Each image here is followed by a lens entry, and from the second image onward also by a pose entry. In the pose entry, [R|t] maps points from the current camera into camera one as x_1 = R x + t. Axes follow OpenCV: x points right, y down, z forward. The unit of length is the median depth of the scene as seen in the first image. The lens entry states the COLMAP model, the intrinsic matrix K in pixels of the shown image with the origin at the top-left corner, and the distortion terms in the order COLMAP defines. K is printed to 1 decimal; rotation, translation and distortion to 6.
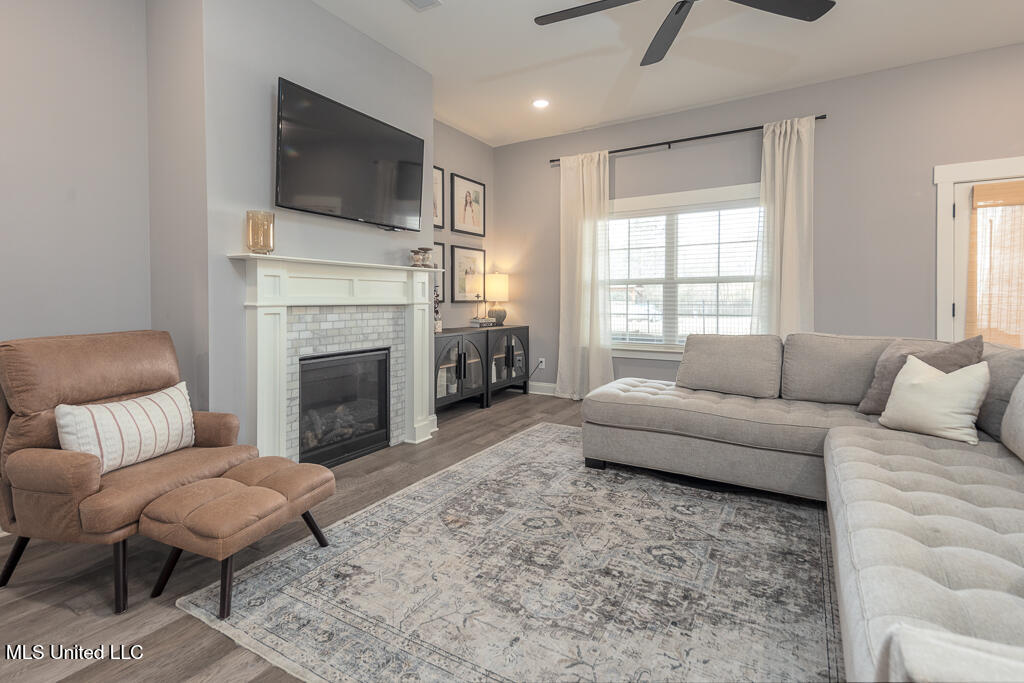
lens RADIAL K [[486.7, 0, 505.0], [0, 486.7, 304.2], [0, 0, 1]] dist [0.035453, -0.000173]
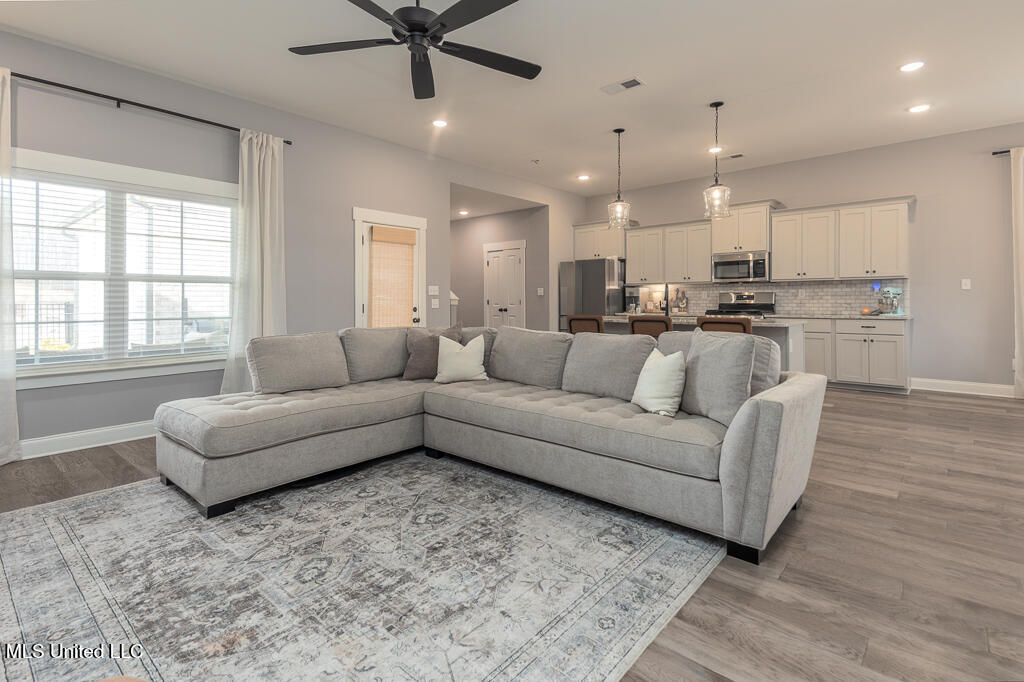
lens RADIAL K [[496.0, 0, 505.5], [0, 496.0, 296.0], [0, 0, 1]] dist [0.029032, -0.001487]
pose [[0.176058, 0.007217, 0.984353, -0.694229], [0.011173, 0.999894, -0.009329, -0.006994], [-0.984316, 0.012640, 0.175959, 0.512066]]
